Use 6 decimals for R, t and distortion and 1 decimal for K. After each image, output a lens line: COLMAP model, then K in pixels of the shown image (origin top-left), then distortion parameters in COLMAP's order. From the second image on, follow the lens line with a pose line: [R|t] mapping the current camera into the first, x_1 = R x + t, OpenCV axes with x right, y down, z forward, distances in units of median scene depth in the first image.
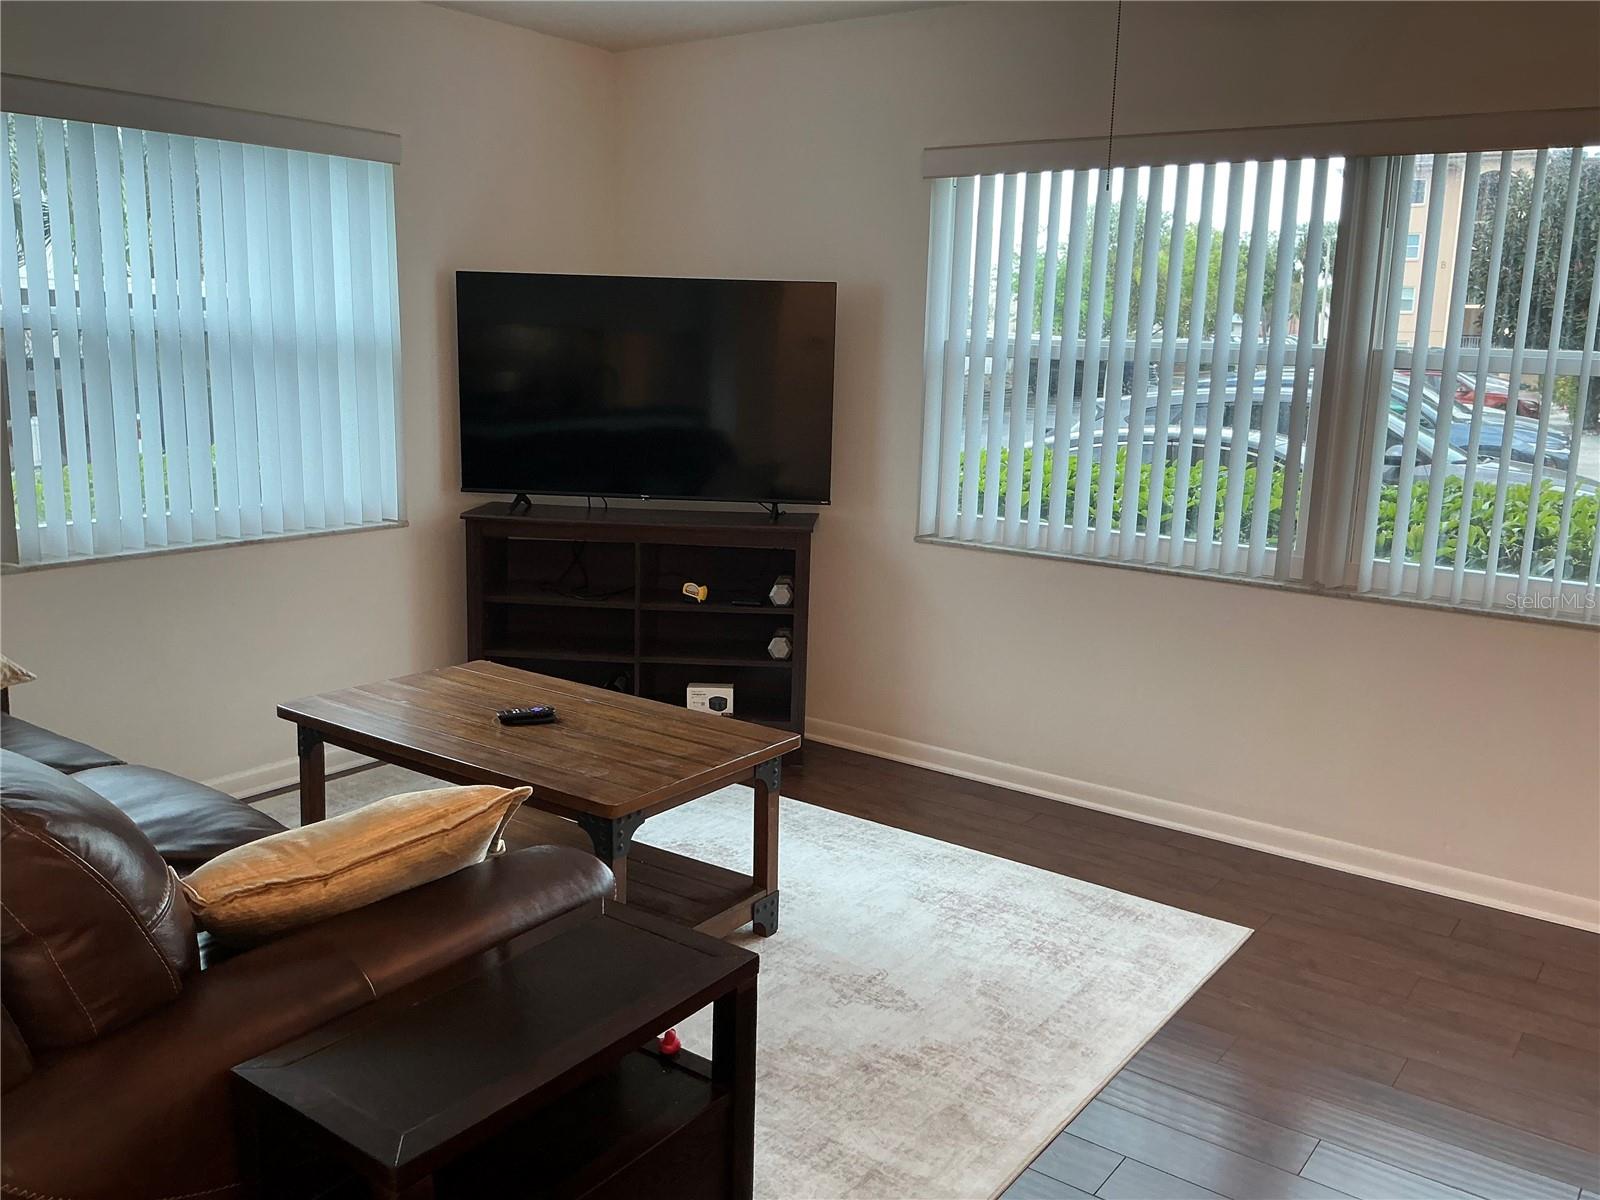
lens RADIAL K [[1305.6, 0, 800.0], [0, 1305.6, 600.0], [0, 0, 1]] dist [0.097337, -0.192645]
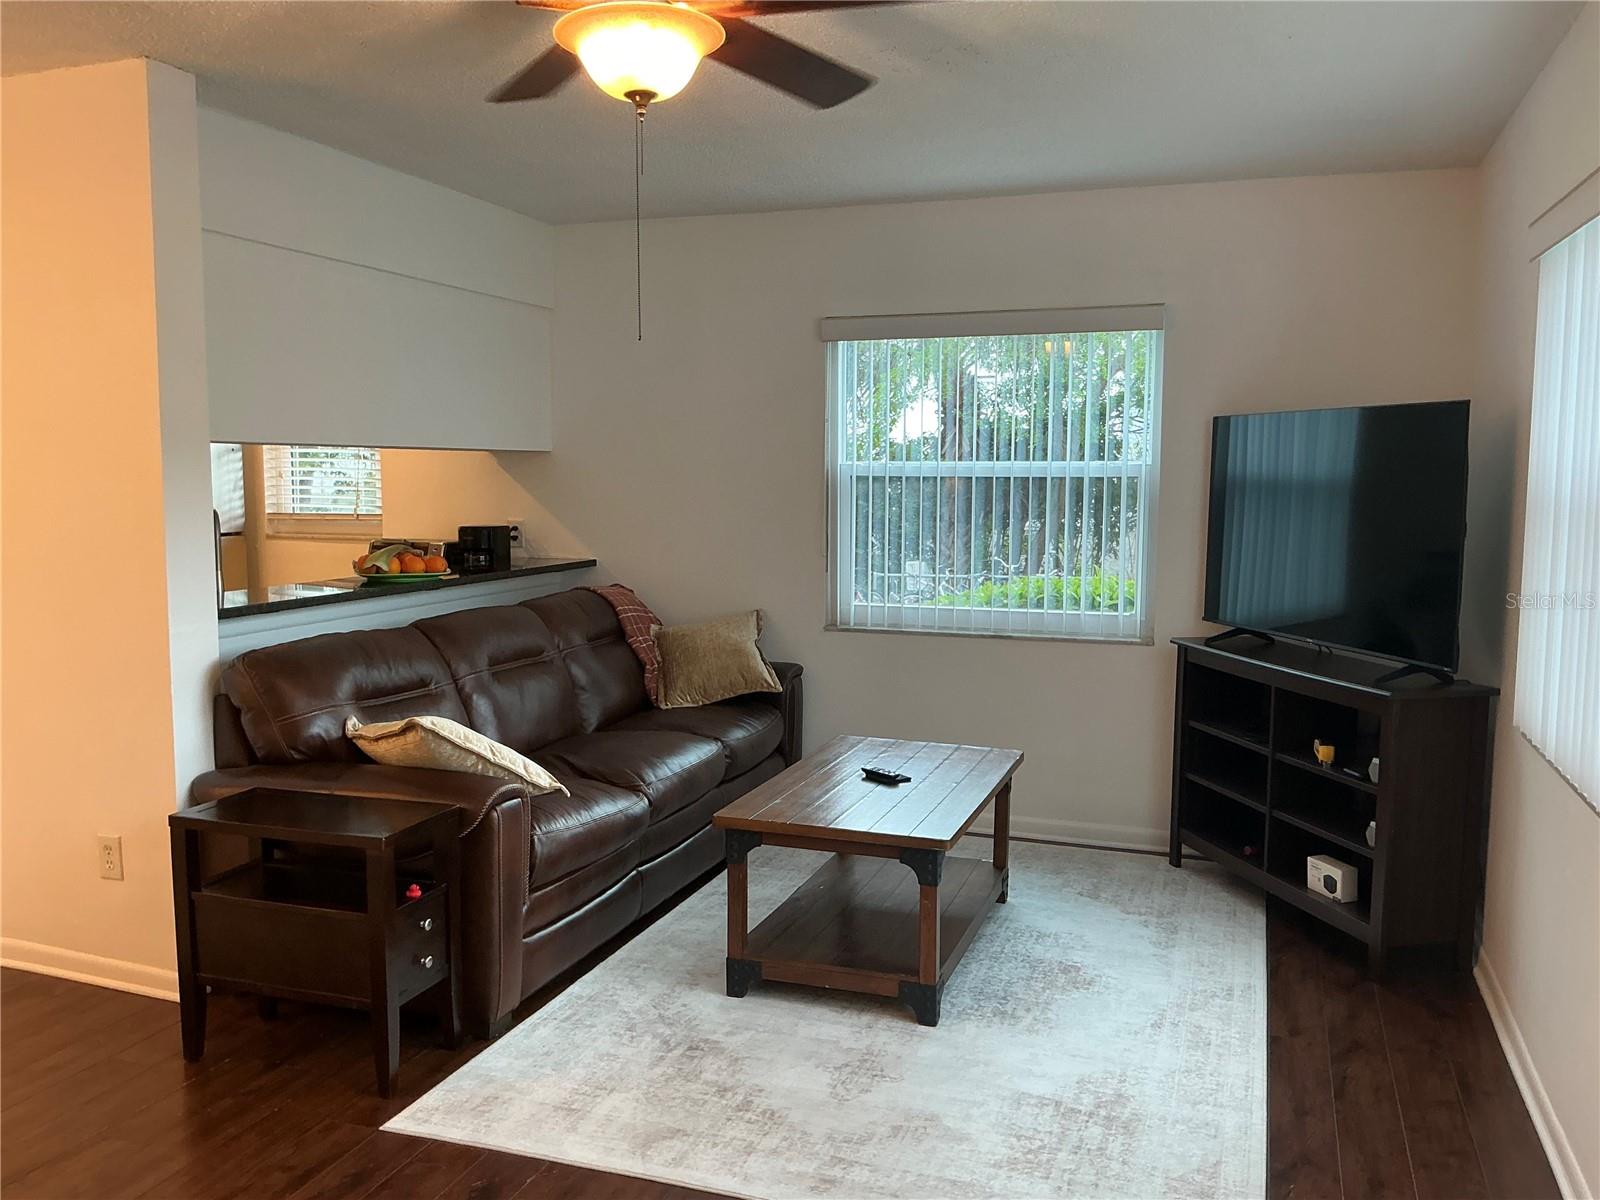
lens RADIAL K [[1312.4, 0, 800.0], [0, 1312.4, 600.0], [0, 0, 1]] dist [0.127323, -0.300126]
pose [[0.300257, 0.071758, -0.951155, 0.872095], [-0.181913, 0.983172, 0.016748, -0.075741], [0.936351, 0.167999, 0.308258, 0.480276]]
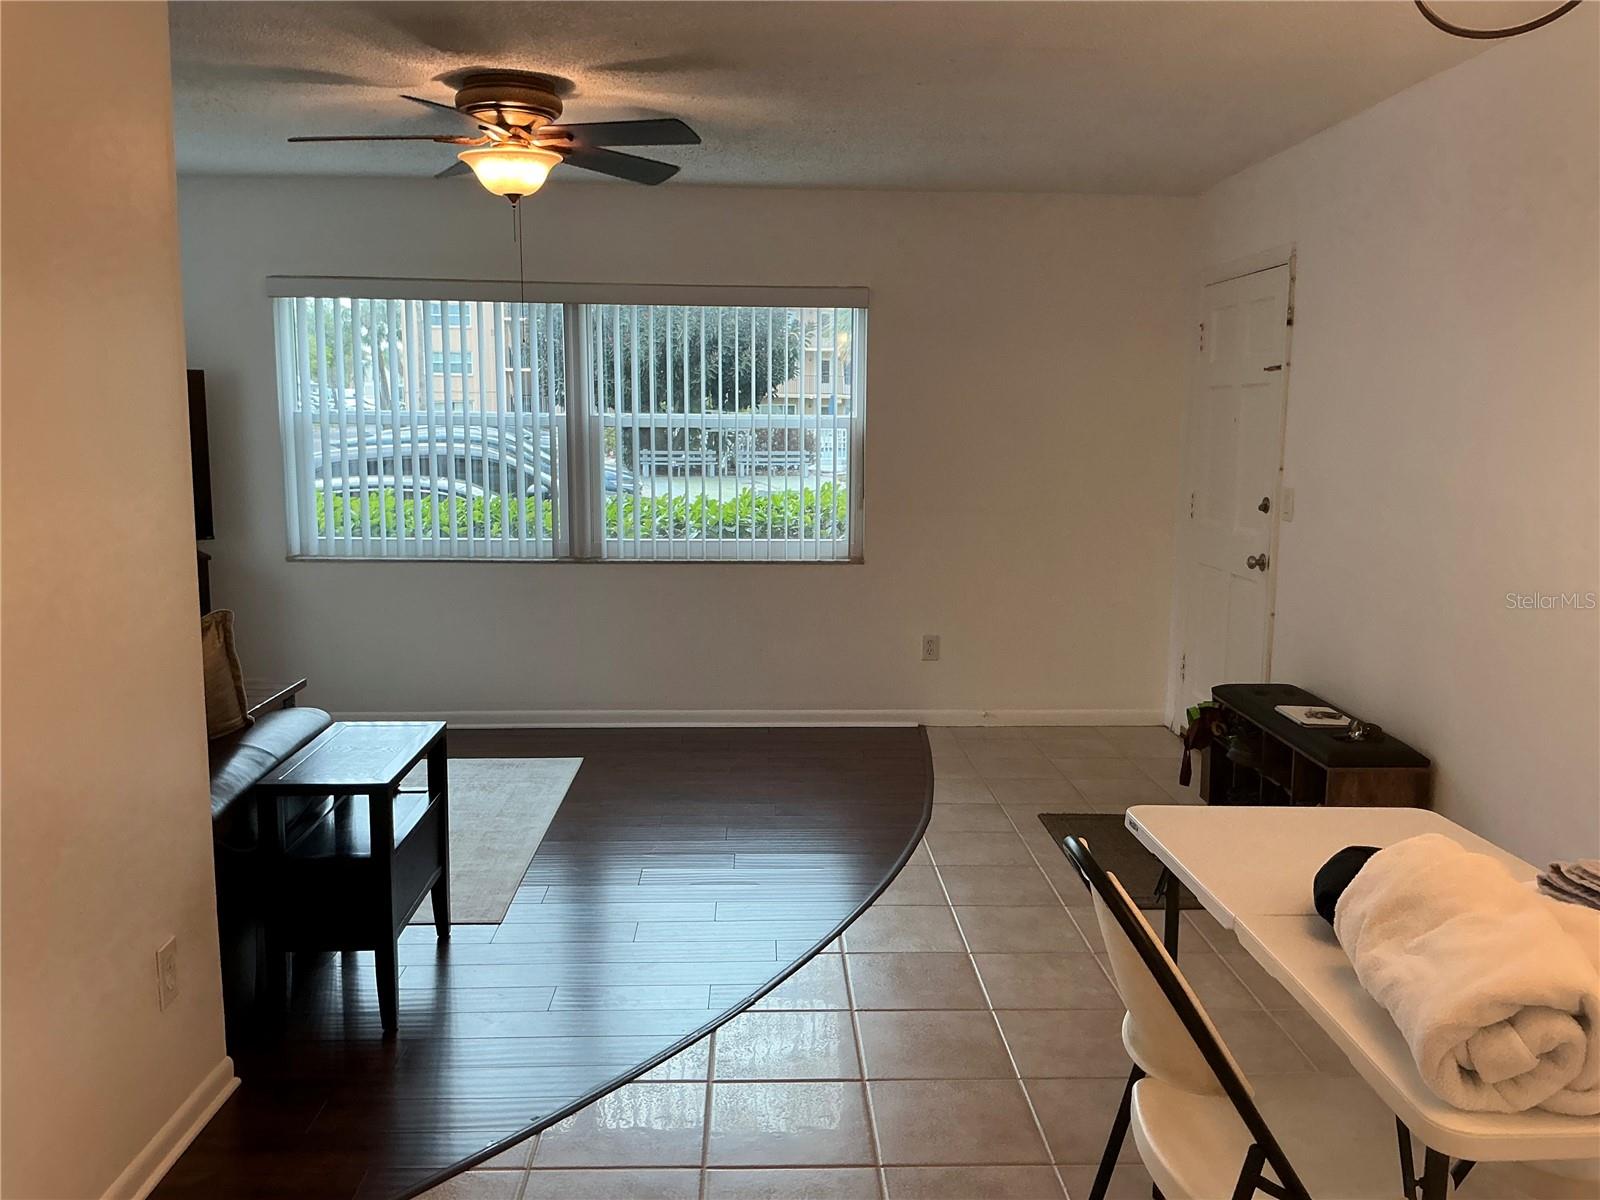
lens RADIAL K [[1312.4, 0, 800.0], [0, 1312.4, 600.0], [0, 0, 1]] dist [0.127323, -0.300126]
pose [[0.779944, -0.105450, 0.616901, -0.423032], [0.133339, 0.991070, 0.000829, 0.077368], [-0.611480, 0.081610, 0.787040, -0.476234]]
